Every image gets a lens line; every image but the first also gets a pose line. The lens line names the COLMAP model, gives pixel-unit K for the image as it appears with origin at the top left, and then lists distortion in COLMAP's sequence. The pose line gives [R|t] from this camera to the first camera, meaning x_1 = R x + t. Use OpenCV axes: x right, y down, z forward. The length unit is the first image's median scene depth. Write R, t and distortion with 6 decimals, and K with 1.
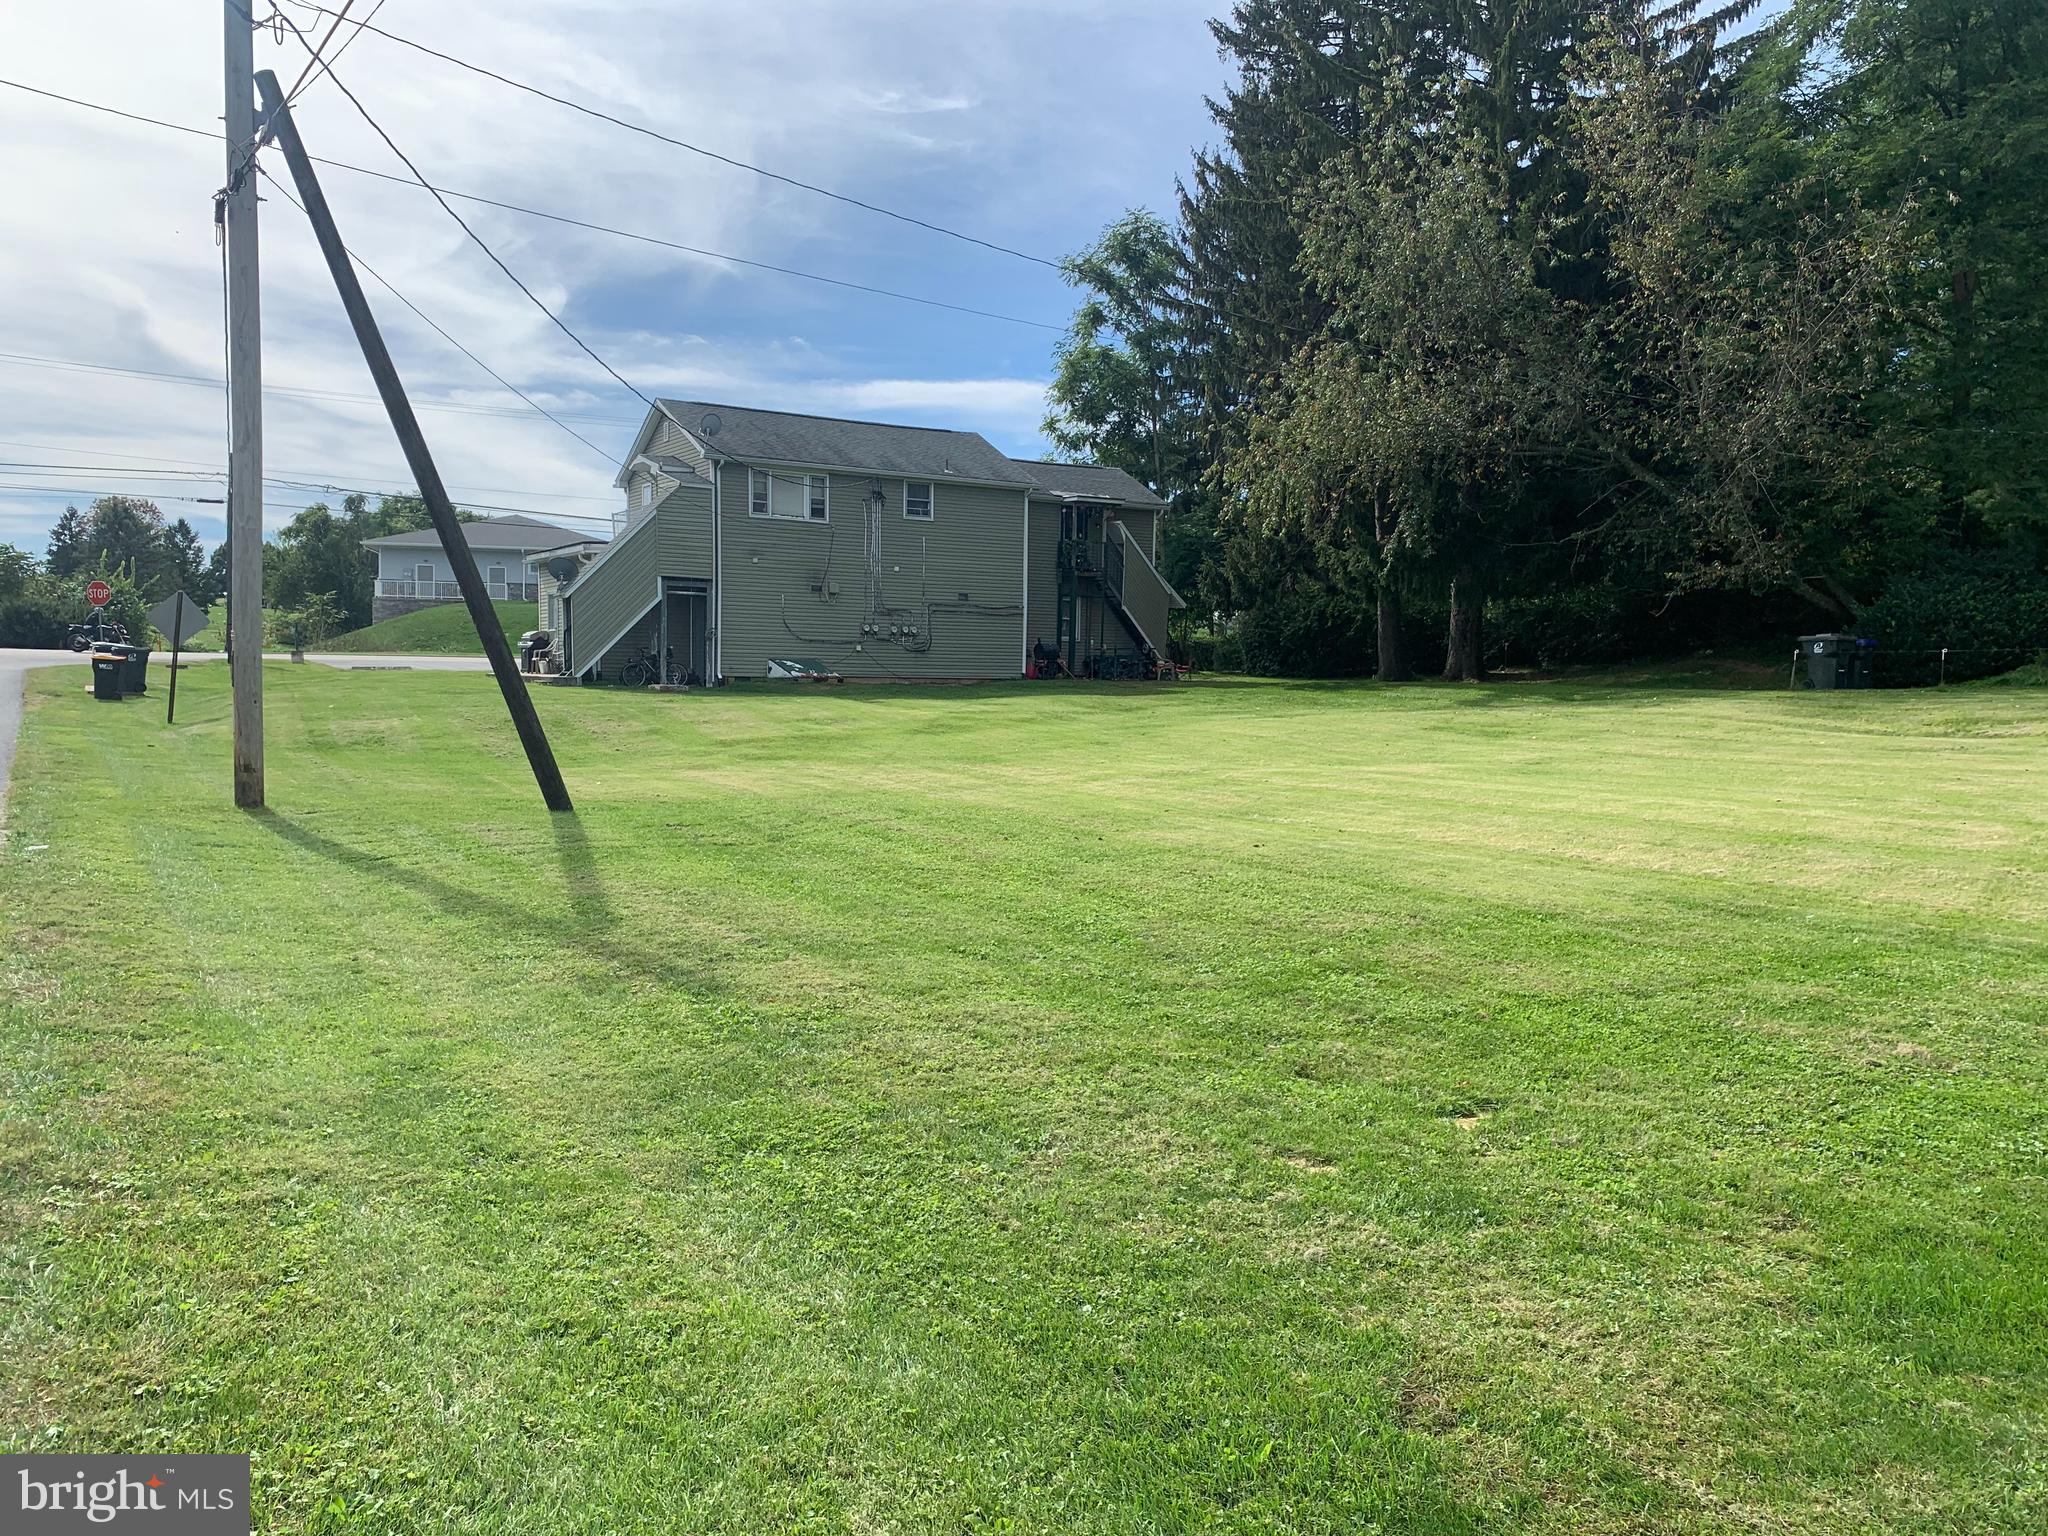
lens RADIAL K [[1518.2, 0, 1024.9], [0, 1518.2, 757.7], [0, 0, 1]] dist [0.095572, -0.137316]
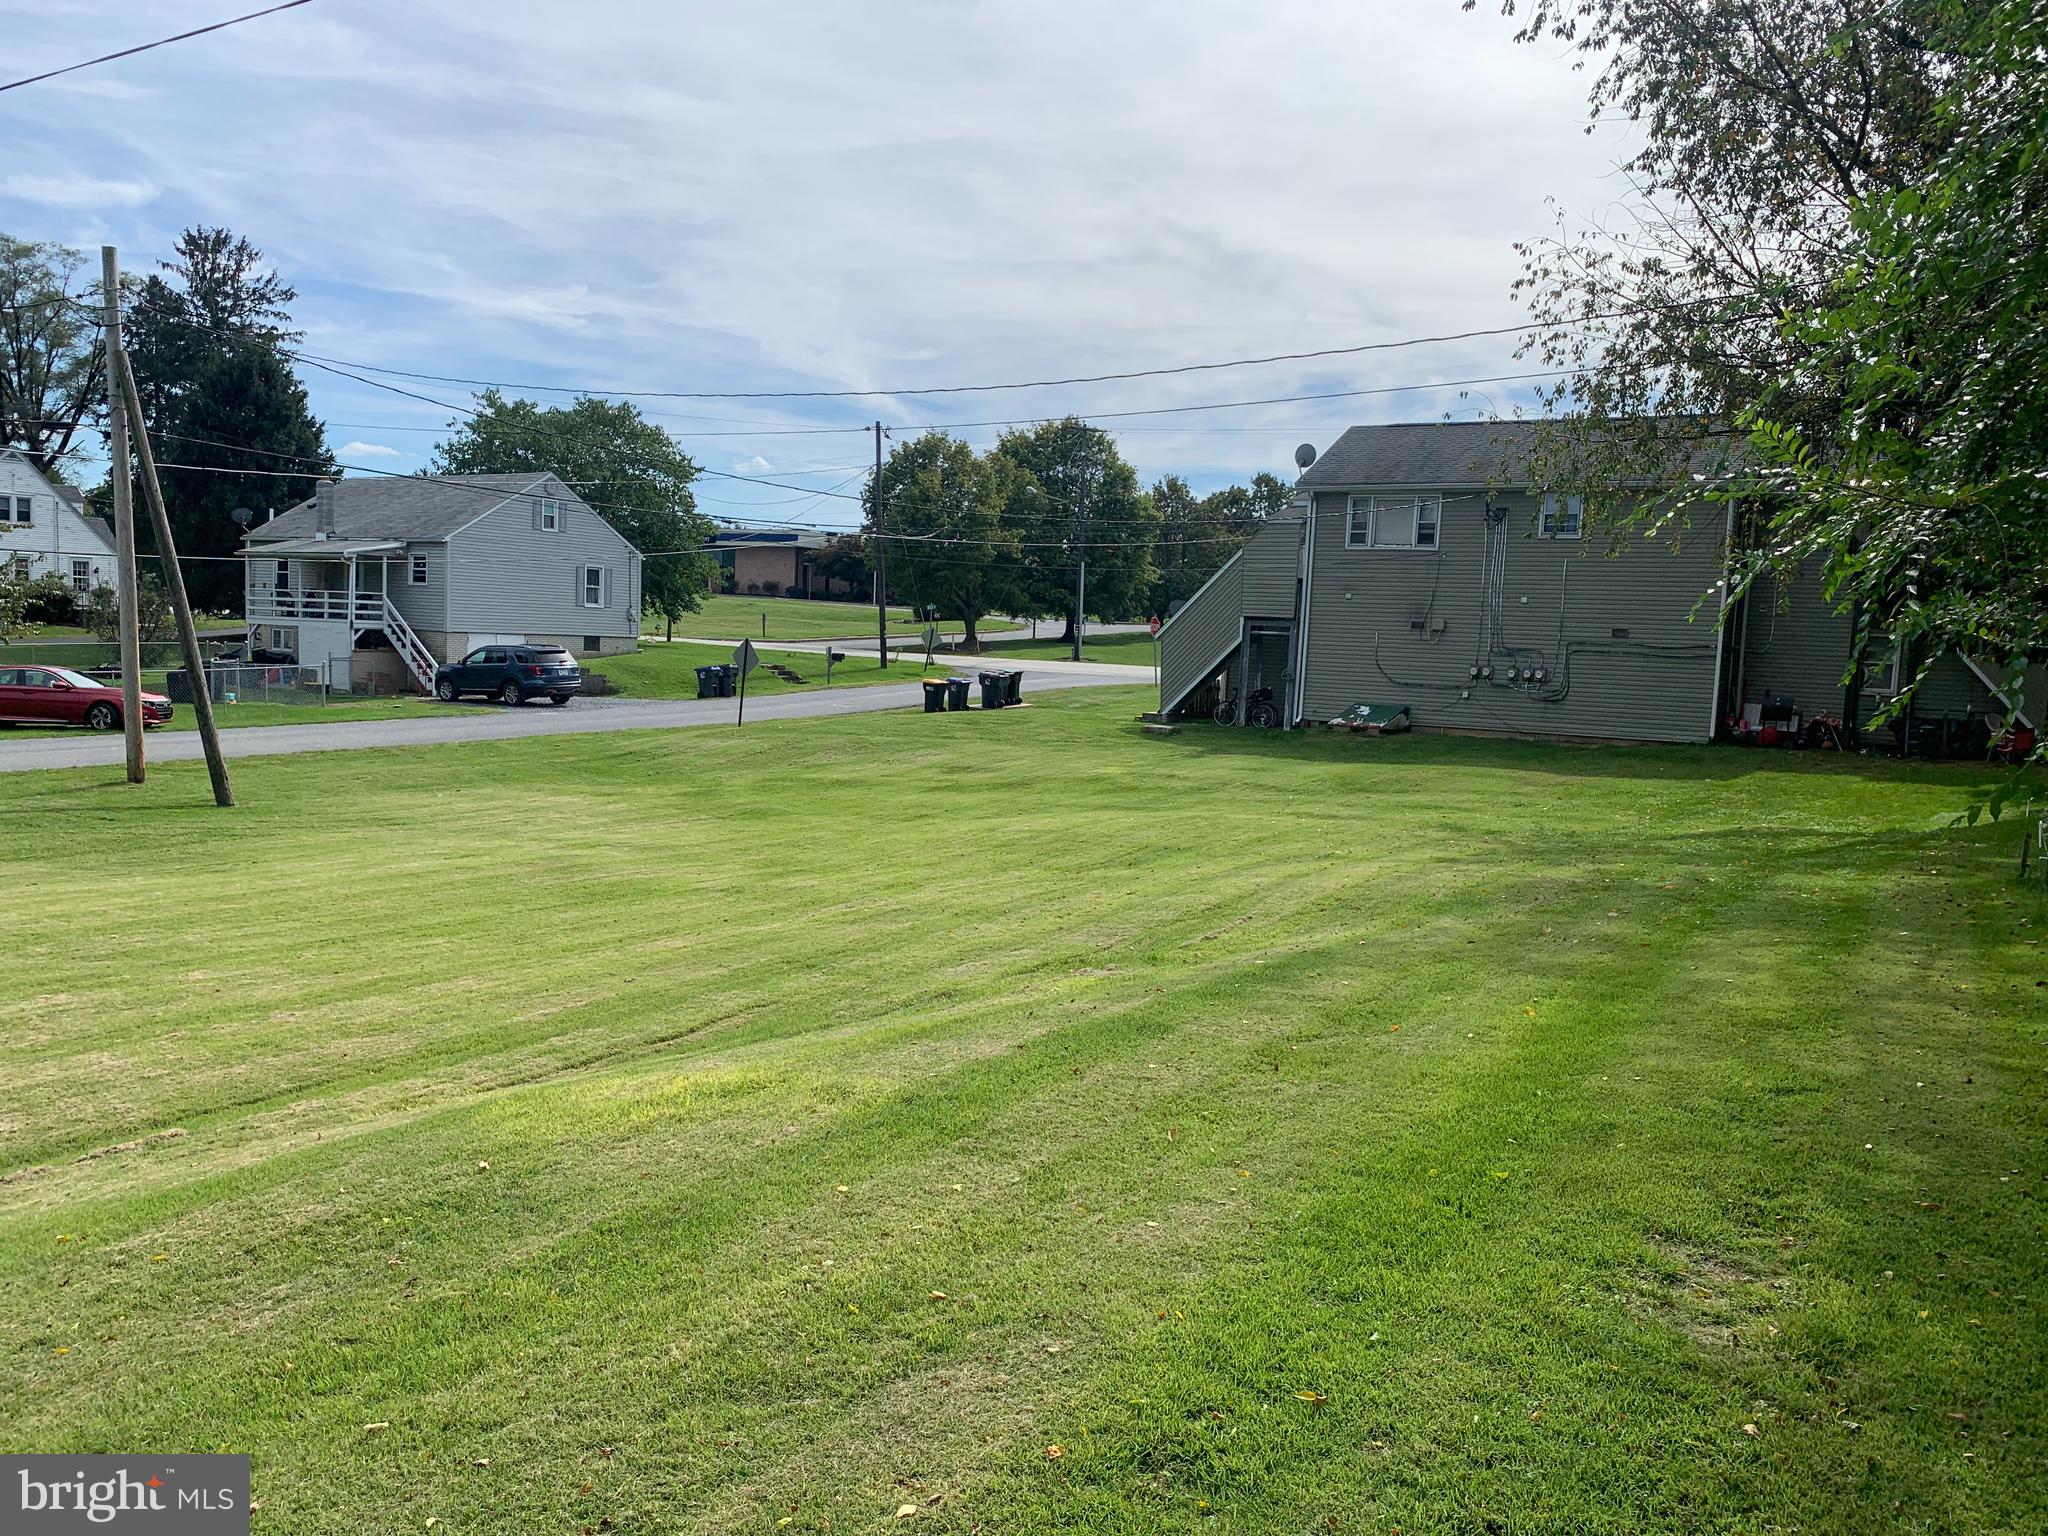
lens RADIAL K [[1518.2, 0, 1024.9], [0, 1518.2, 757.7], [0, 0, 1]] dist [0.095572, -0.137316]
pose [[0.459070, 0.074285, -0.885289, 0.518058], [-0.081284, 0.995830, 0.041410, -0.050806], [0.884674, 0.052950, 0.463194, 0.378214]]
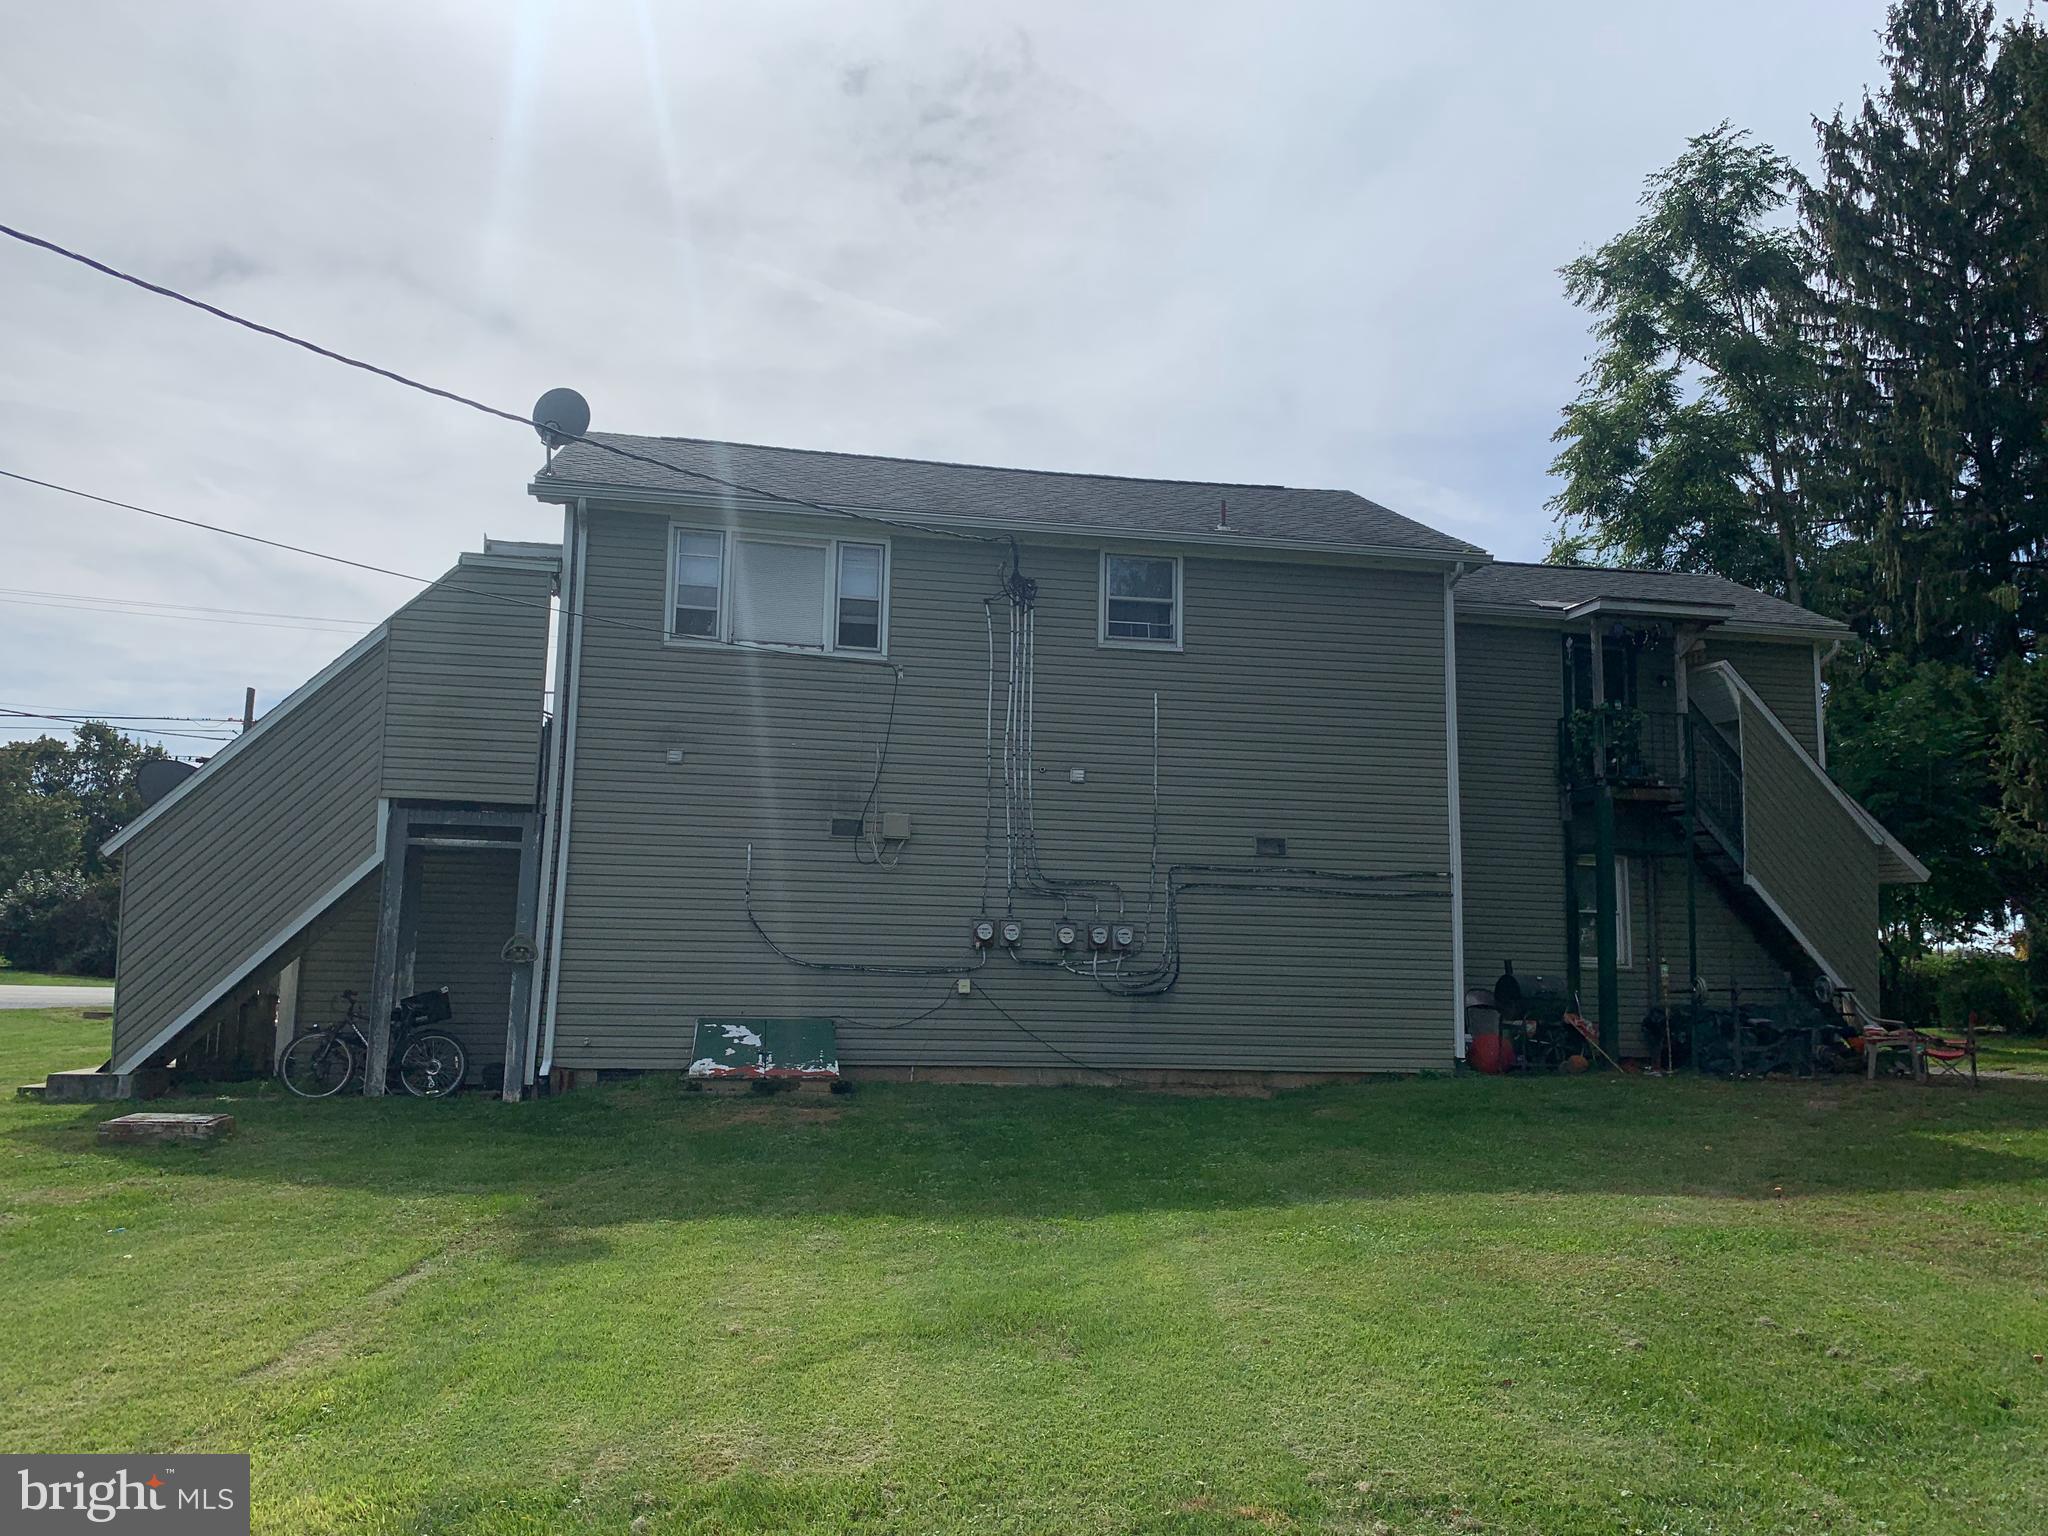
lens RADIAL K [[1518.2, 0, 1024.9], [0, 1518.2, 757.7], [0, 0, 1]] dist [0.095572, -0.137316]
pose [[0.934527, -0.052422, -0.352012, 0.035938], [-0.023693, 0.977734, -0.208508, -0.048264], [0.355104, 0.203196, 0.912476, 0.637257]]
